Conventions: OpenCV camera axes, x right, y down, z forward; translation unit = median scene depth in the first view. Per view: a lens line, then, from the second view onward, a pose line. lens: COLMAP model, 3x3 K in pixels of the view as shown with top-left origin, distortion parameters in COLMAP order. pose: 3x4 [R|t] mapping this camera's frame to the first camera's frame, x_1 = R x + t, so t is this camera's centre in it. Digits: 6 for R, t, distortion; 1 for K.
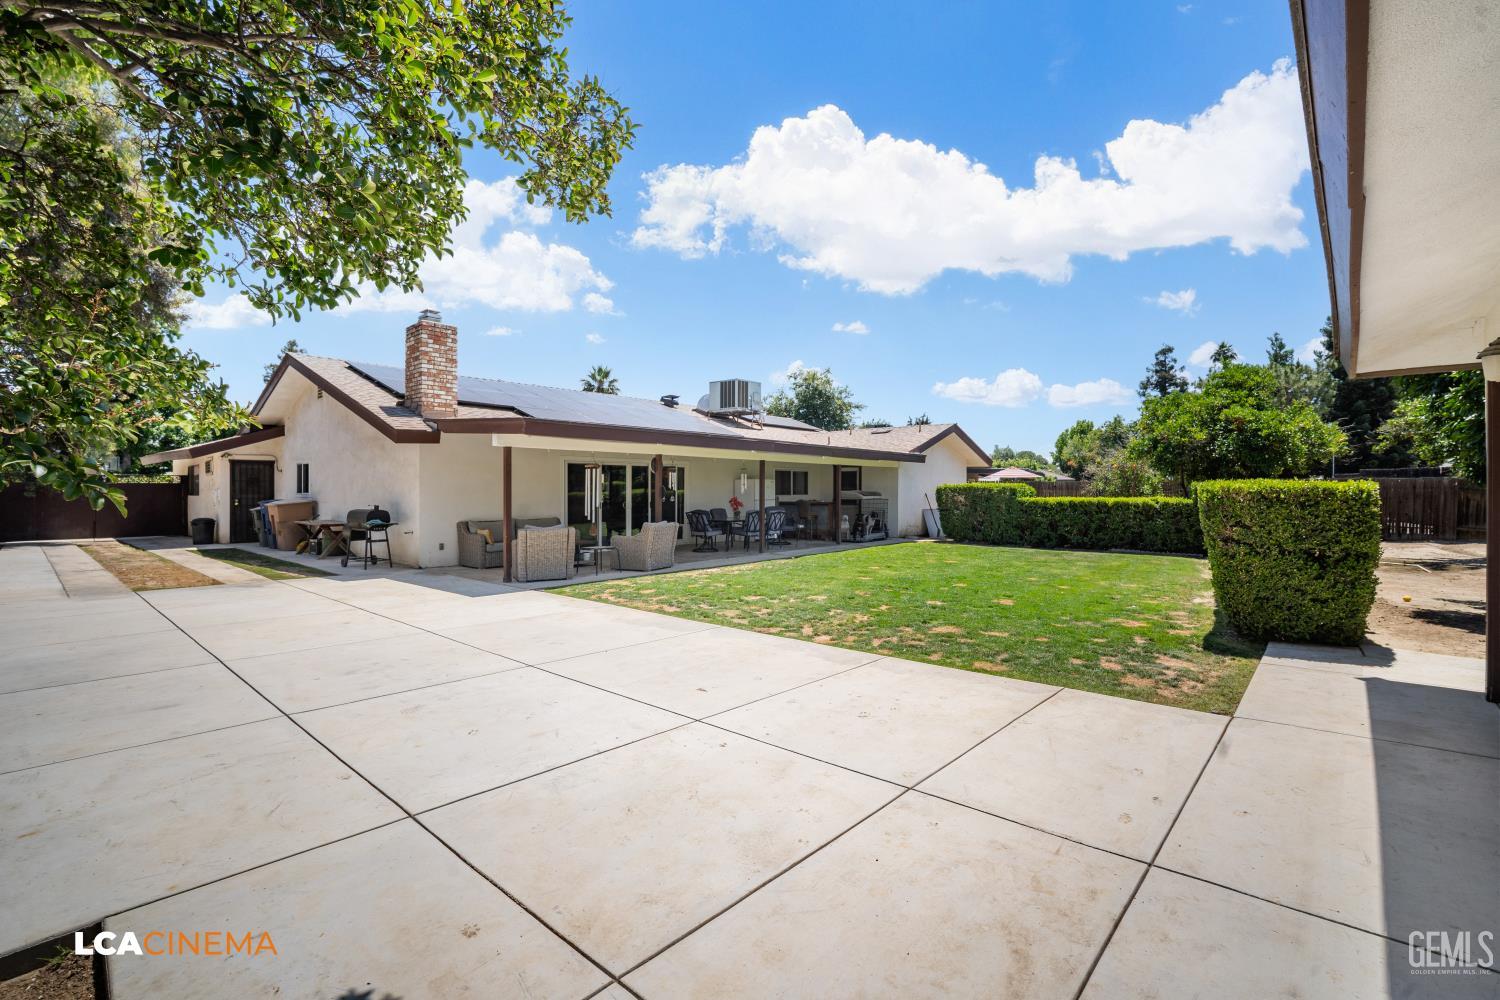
lens RADIAL K [[656.0, 0, 757.5], [0, 656.0, 490.6], [0, 0, 1]] dist [-0.014541, 0.004099]
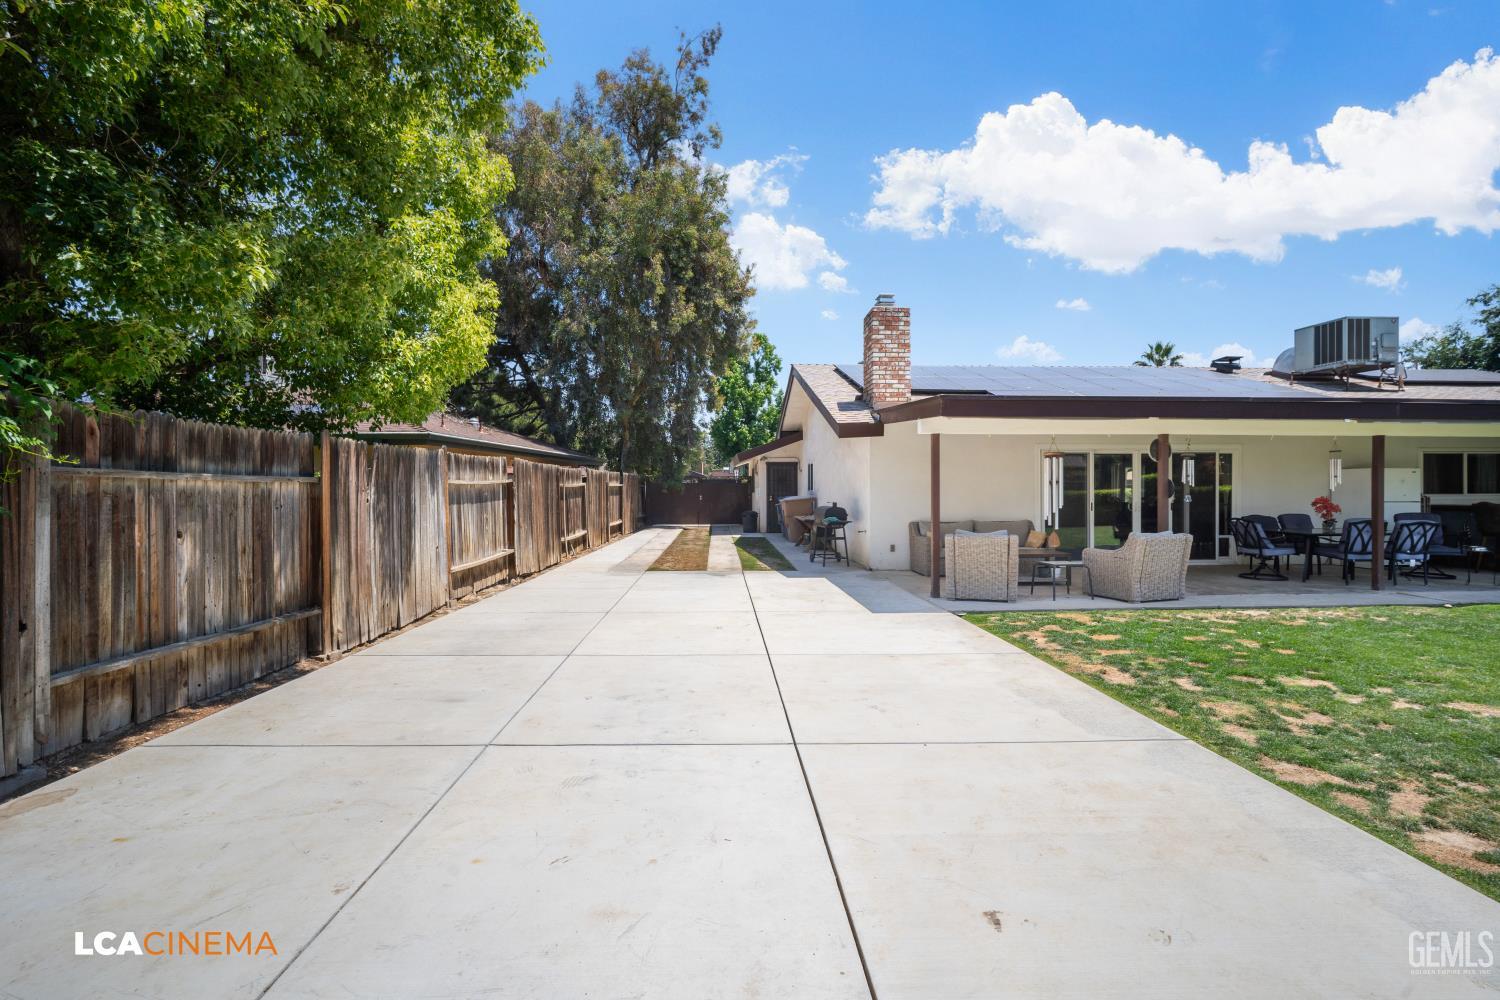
lens RADIAL K [[656.0, 0, 752.8], [0, 656.0, 490.7], [0, 0, 1]] dist [-0.014541, 0.004099]
pose [[0.692787, 0.000547, -0.721142, 0.035863], [0.001924, 0.999995, 0.002608, 0.001464], [0.721140, -0.003194, 0.692782, 0.162194]]
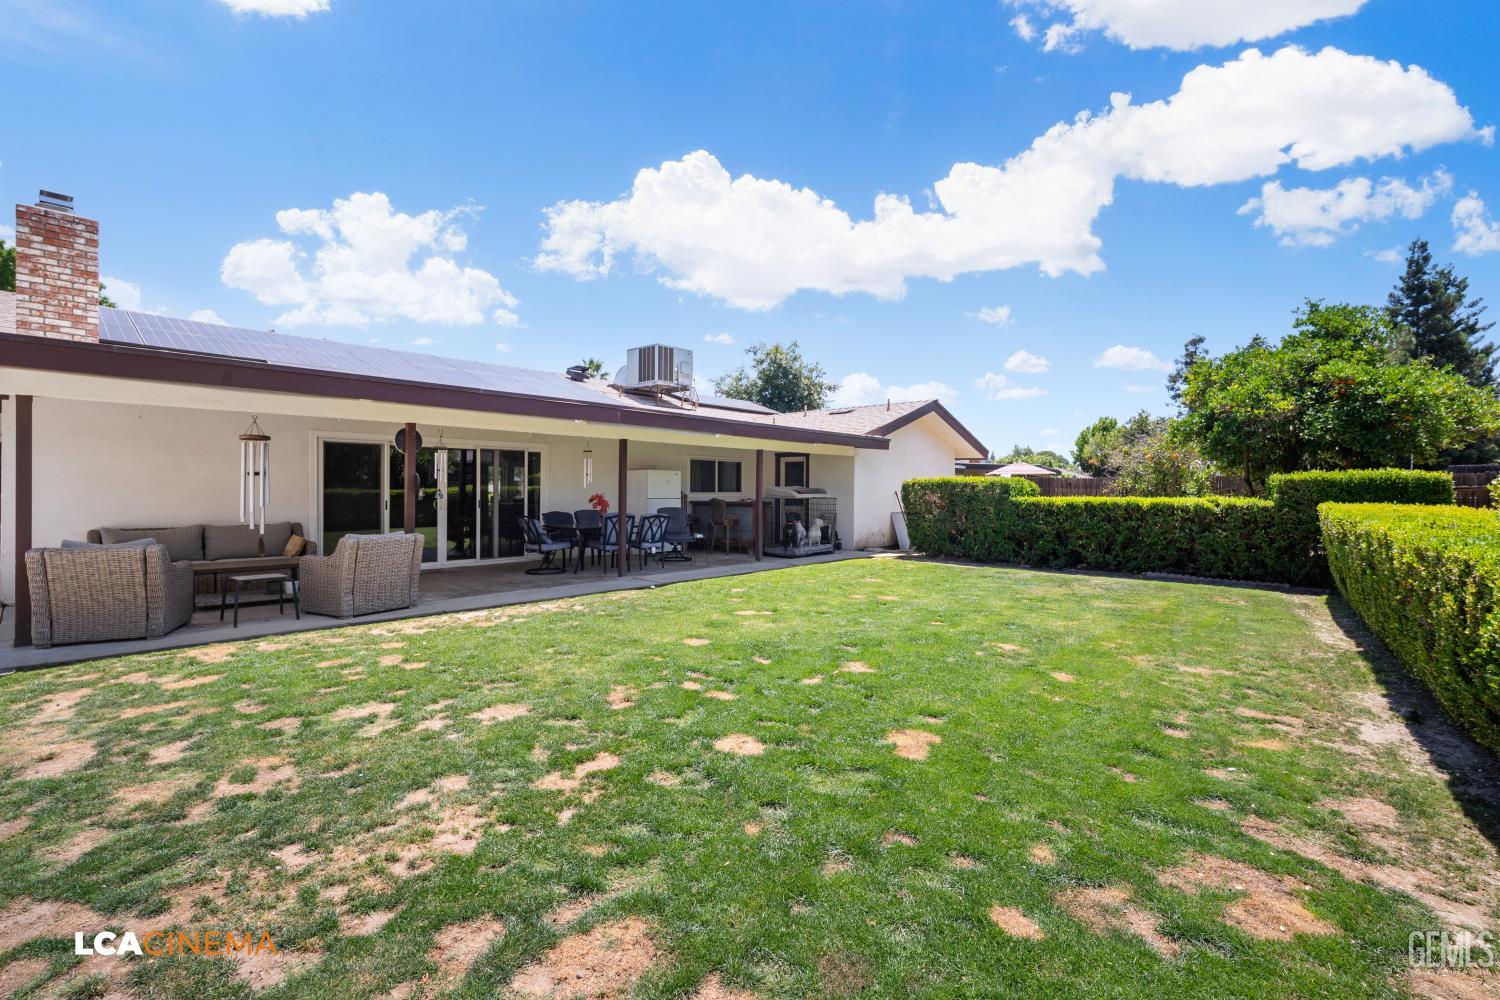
lens RADIAL K [[656.0, 0, 756.0], [0, 656.0, 491.7], [0, 0, 1]] dist [-0.014541, 0.004099]
pose [[0.999570, 0.005202, -0.028872, 0.151040], [-0.005138, 0.999984, 0.002283, 0.005185], [0.028883, -0.002134, 0.999581, 0.302885]]
